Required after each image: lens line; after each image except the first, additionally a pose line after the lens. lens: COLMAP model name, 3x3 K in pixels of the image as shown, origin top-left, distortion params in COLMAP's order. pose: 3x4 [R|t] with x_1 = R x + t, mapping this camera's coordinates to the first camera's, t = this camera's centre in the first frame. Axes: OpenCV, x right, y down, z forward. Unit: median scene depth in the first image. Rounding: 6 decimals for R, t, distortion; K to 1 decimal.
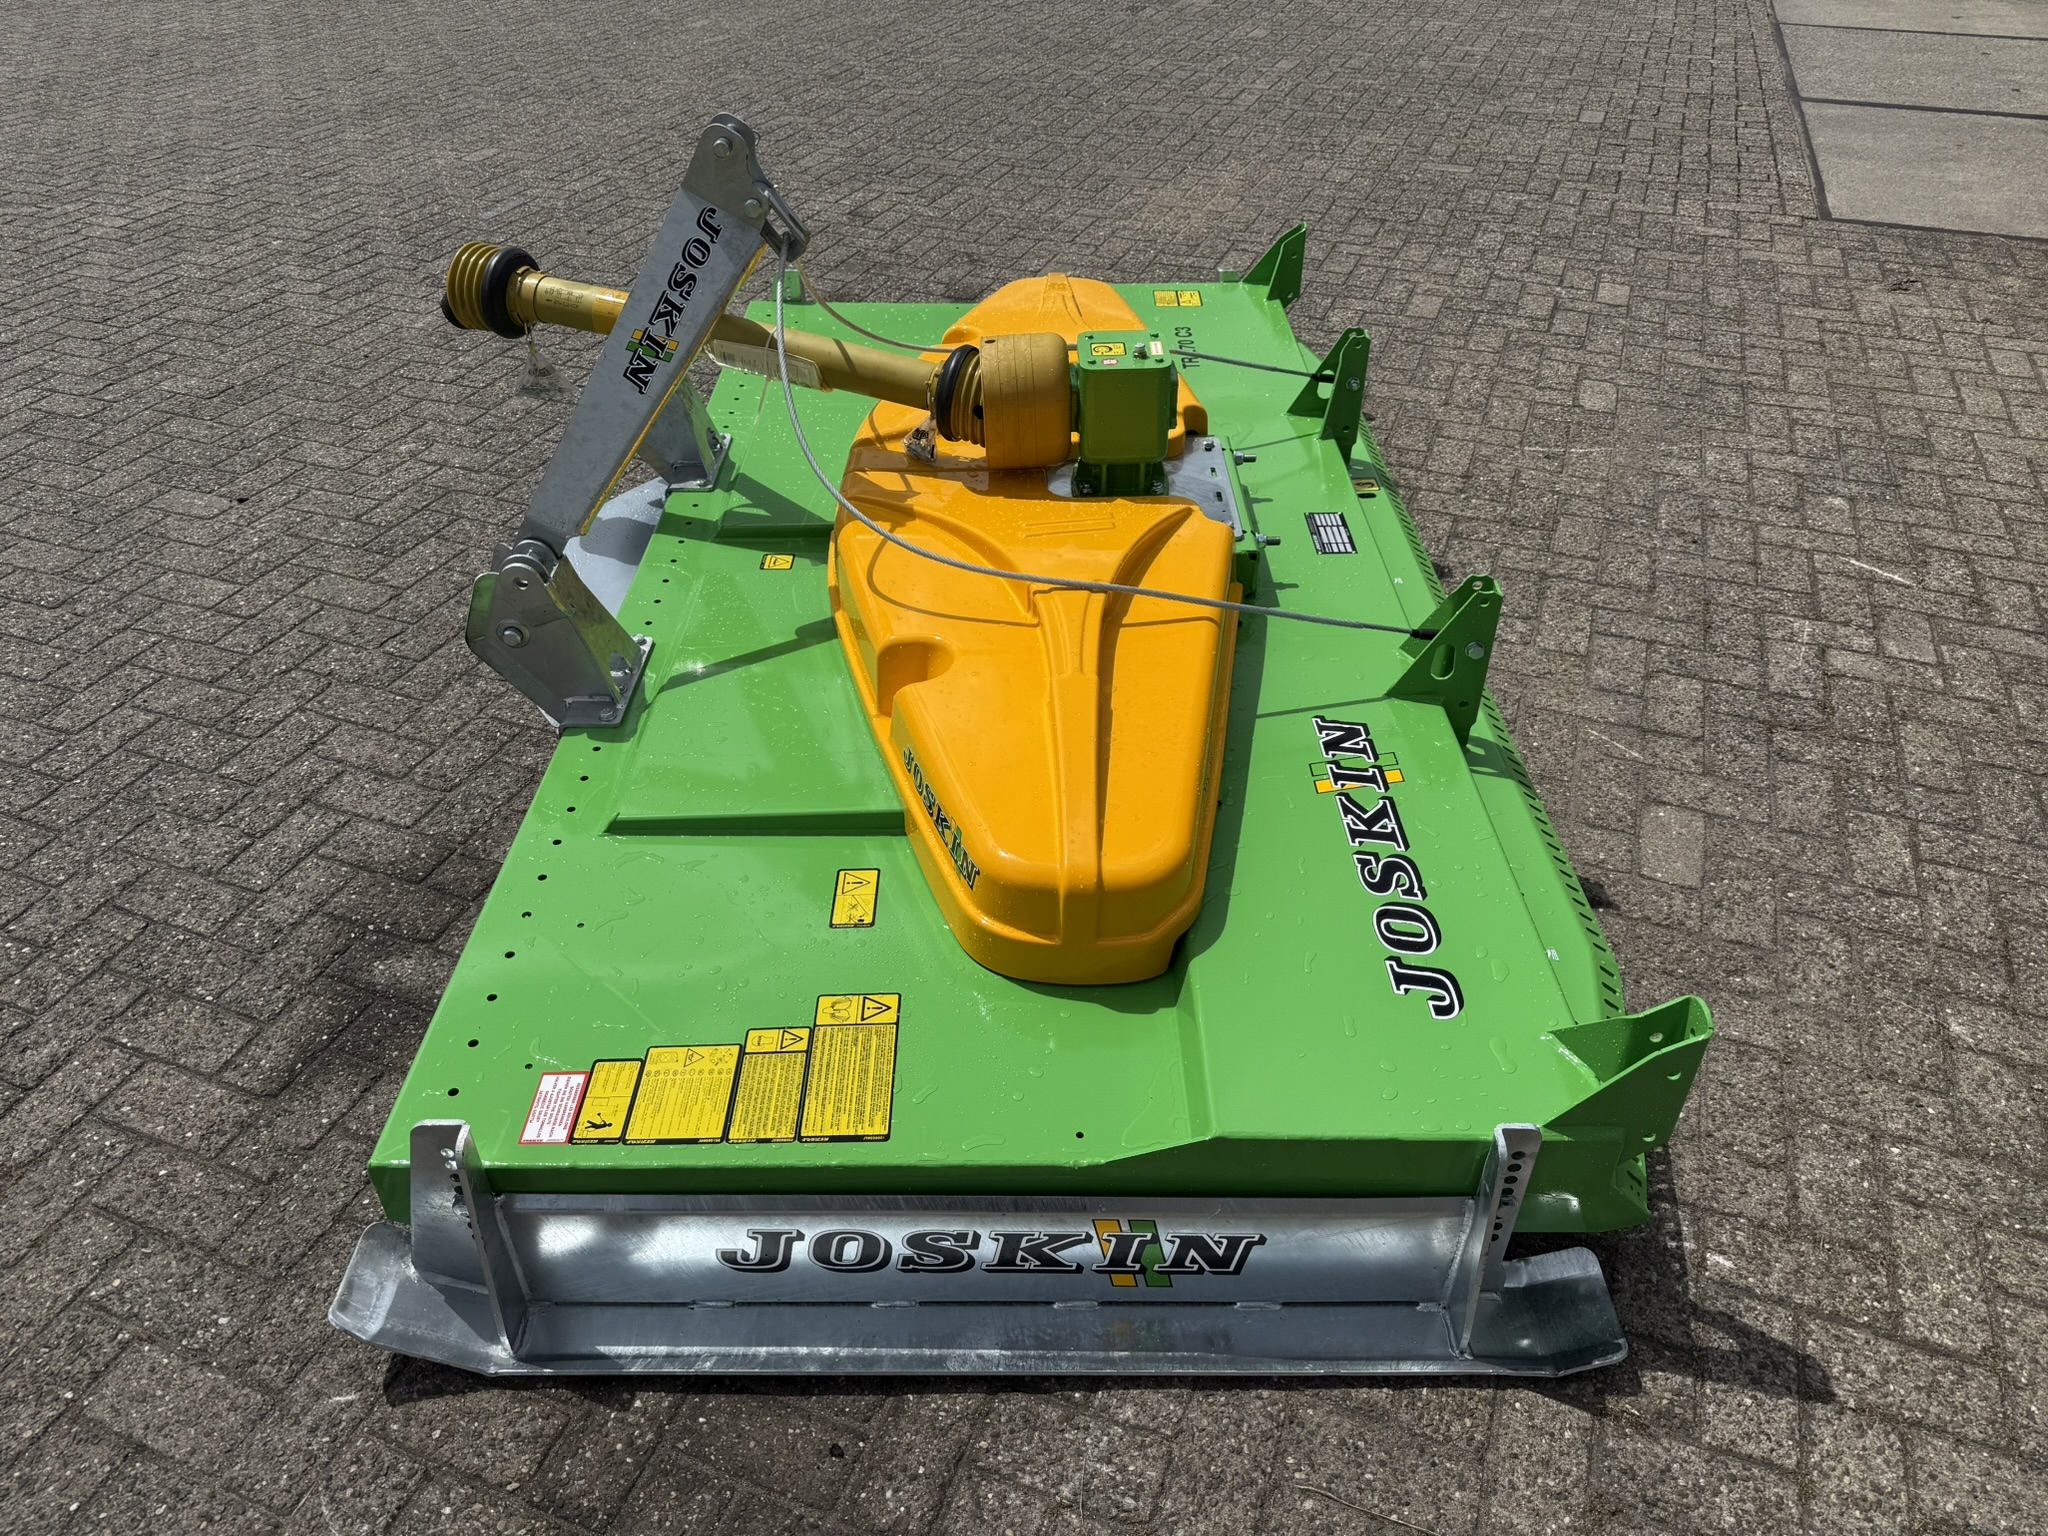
lens RADIAL K [[1457.8, 0, 1019.4], [0, 1457.8, 761.2], [0, 0, 1]] dist [0.007522, -0.017598]
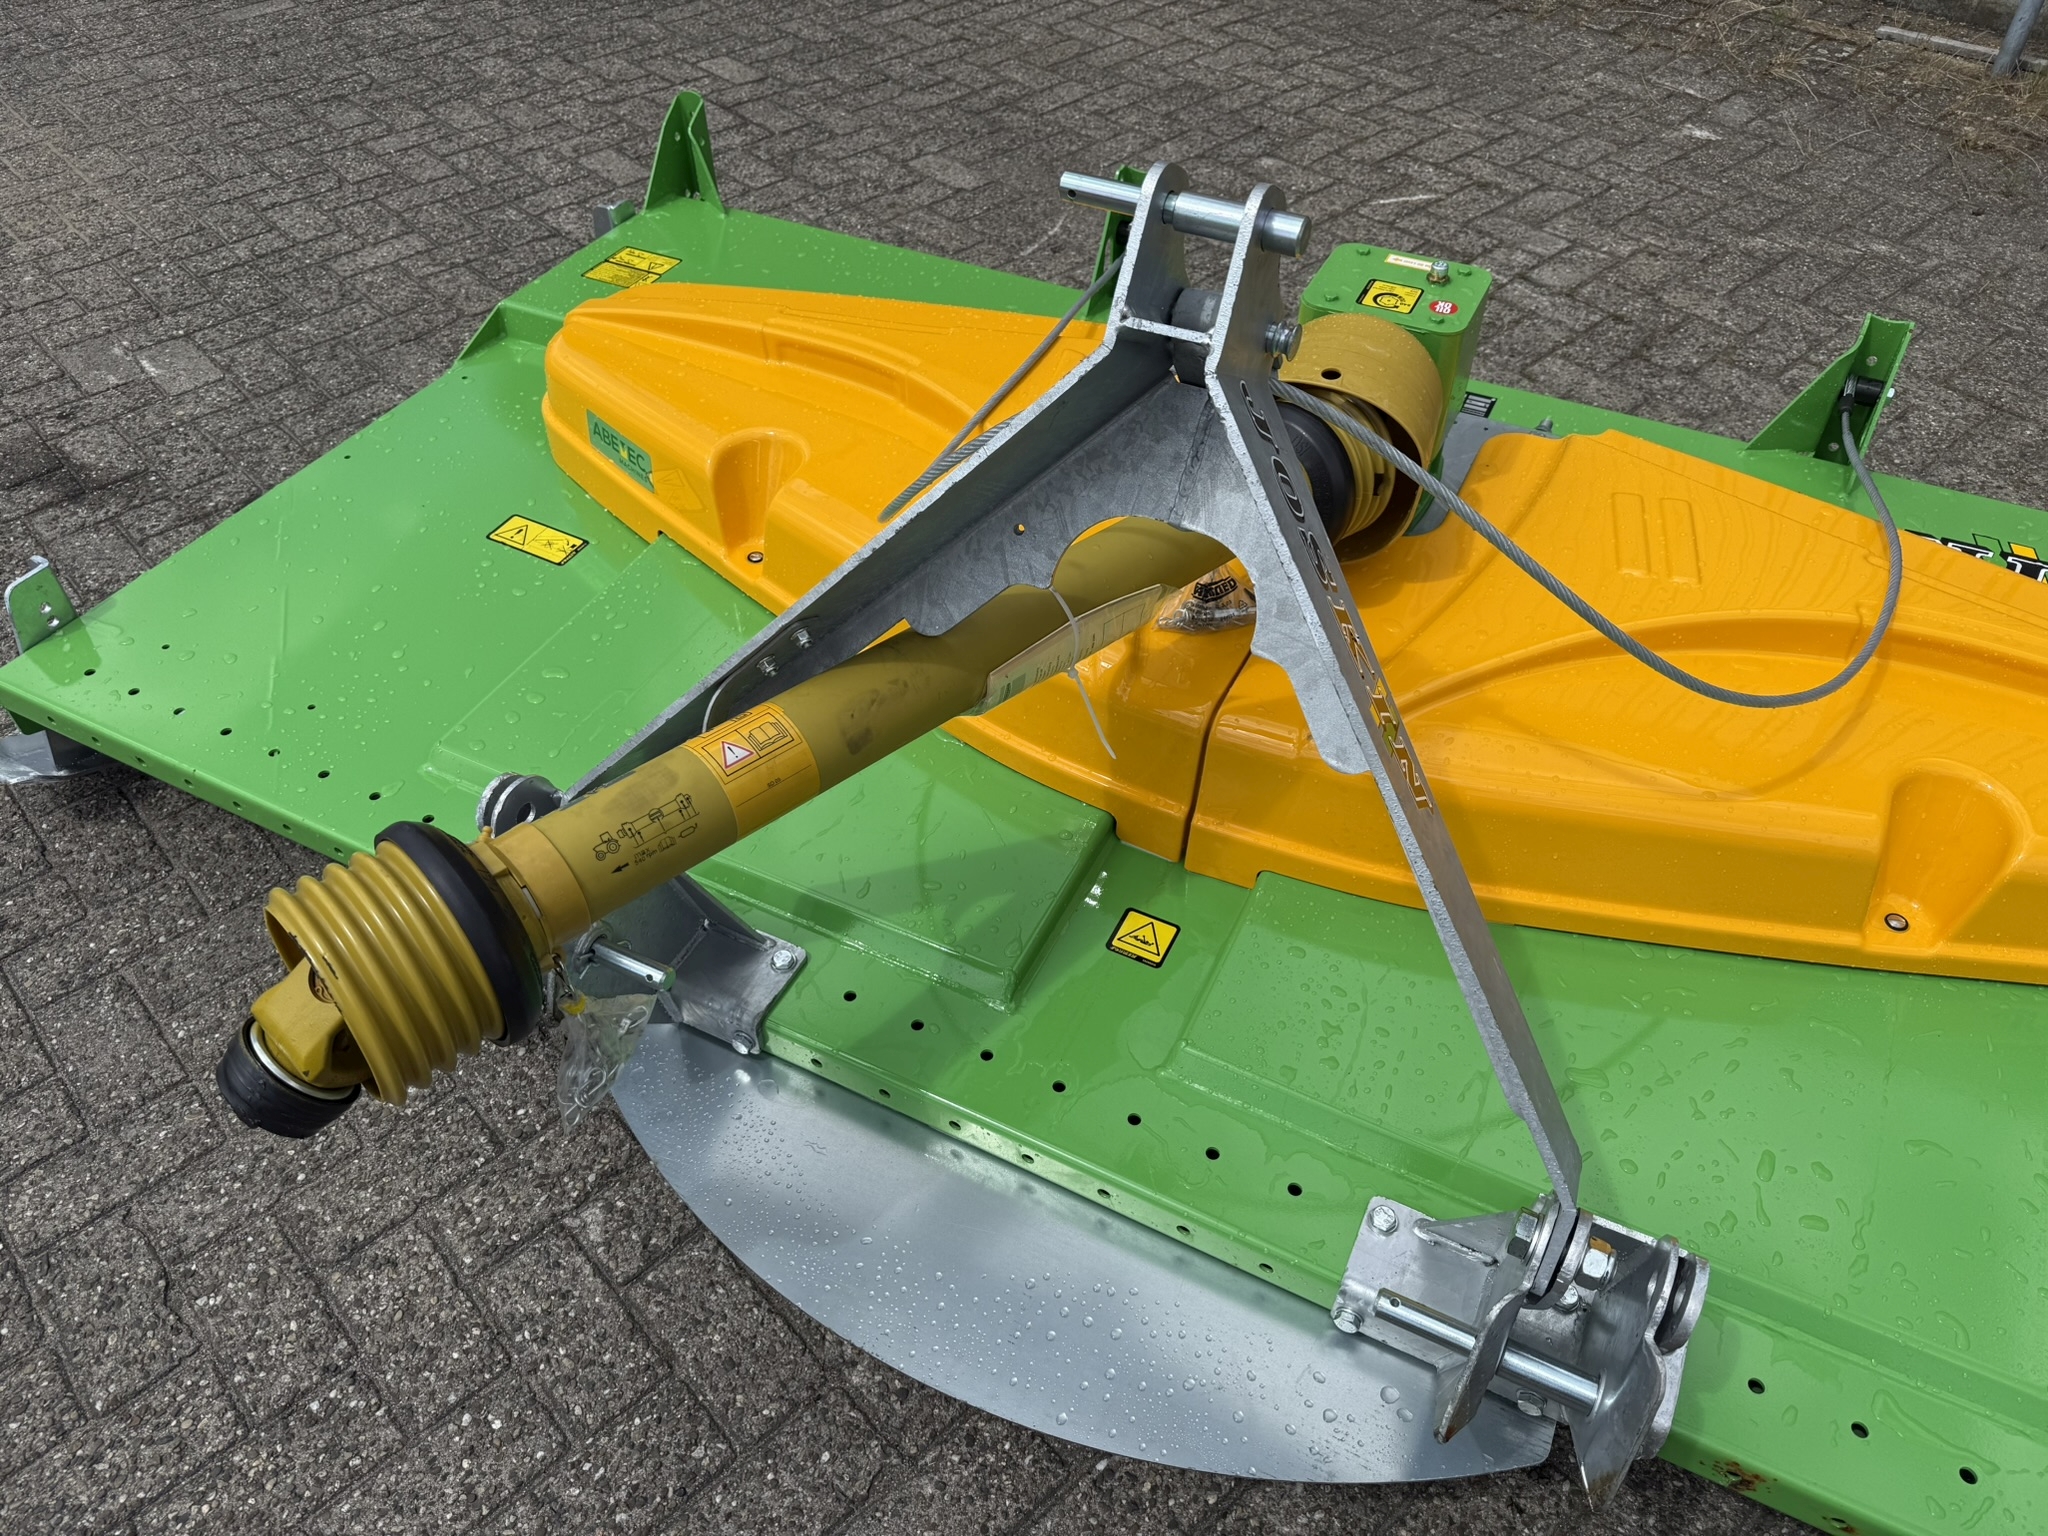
lens RADIAL K [[1461.5, 0, 1007.9], [0, 1461.5, 776.5], [0, 0, 1]] dist [0.003513, -0.004249]
pose [[0.450070, -0.634320, 0.628550, -0.581794], [0.538848, 0.754194, 0.375278, -0.489573], [-0.712095, 0.169792, 0.681242, 0.791854]]
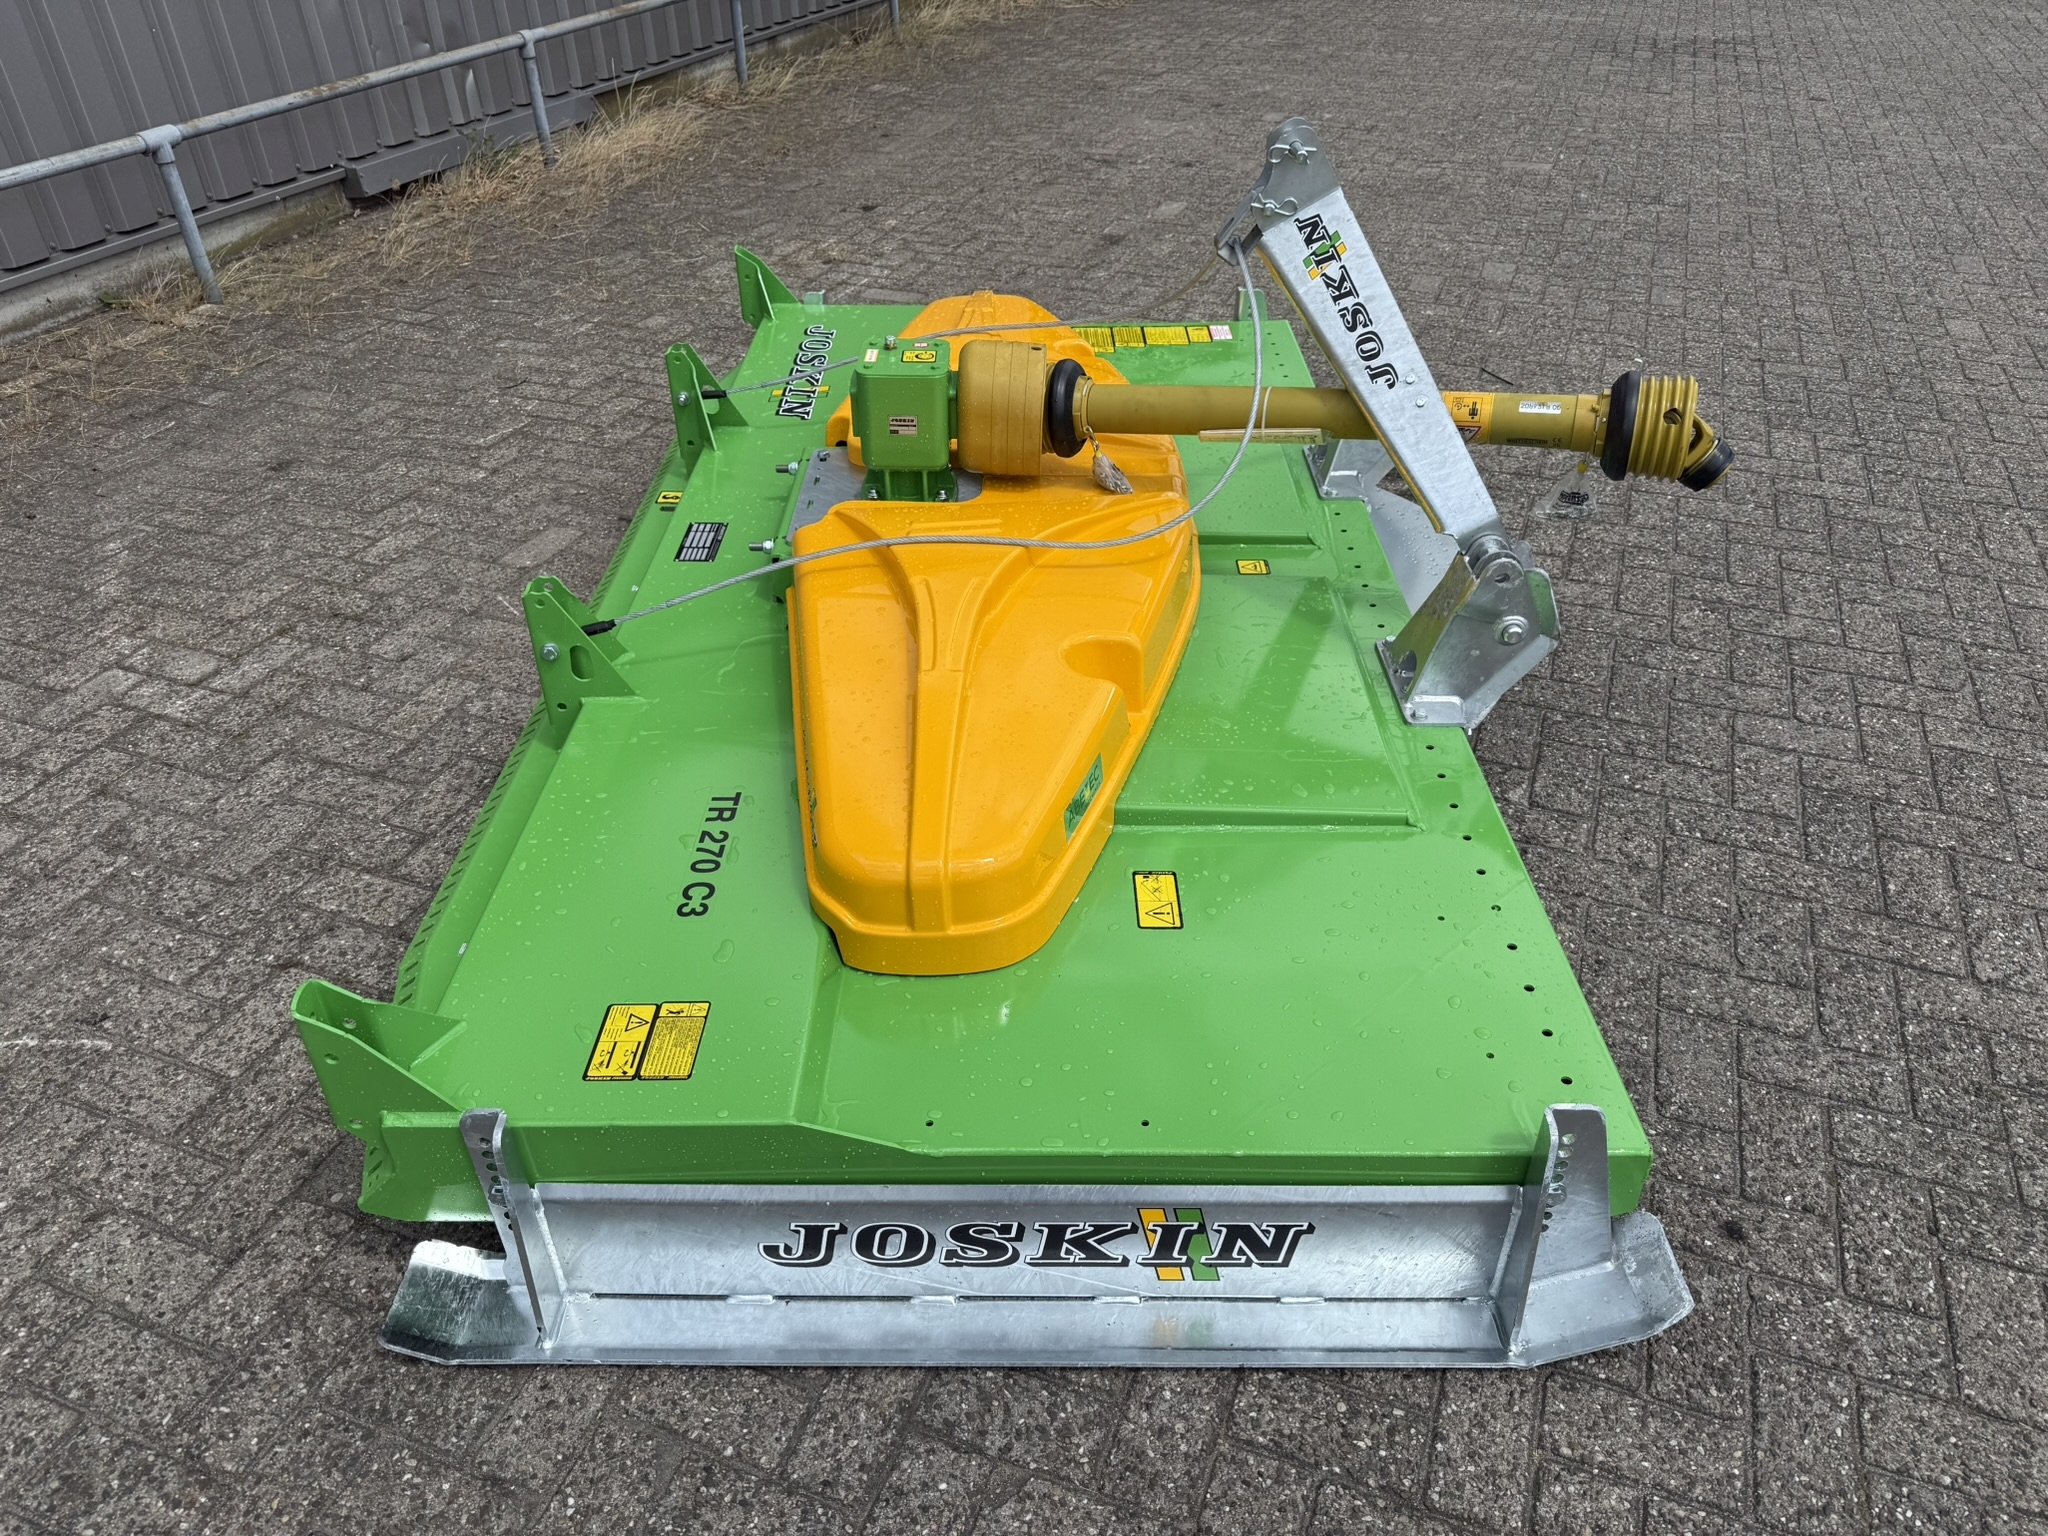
lens RADIAL K [[1460.1, 0, 1016.2], [0, 1460.1, 760.3], [0, 0, 1]] dist [0.011316, -0.020716]
pose [[-0.999897, 0.007612, 0.012172, -0.017948], [0.013956, 0.316574, 0.948465, -1.250932], [0.003366, 0.948537, -0.316647, 1.723312]]
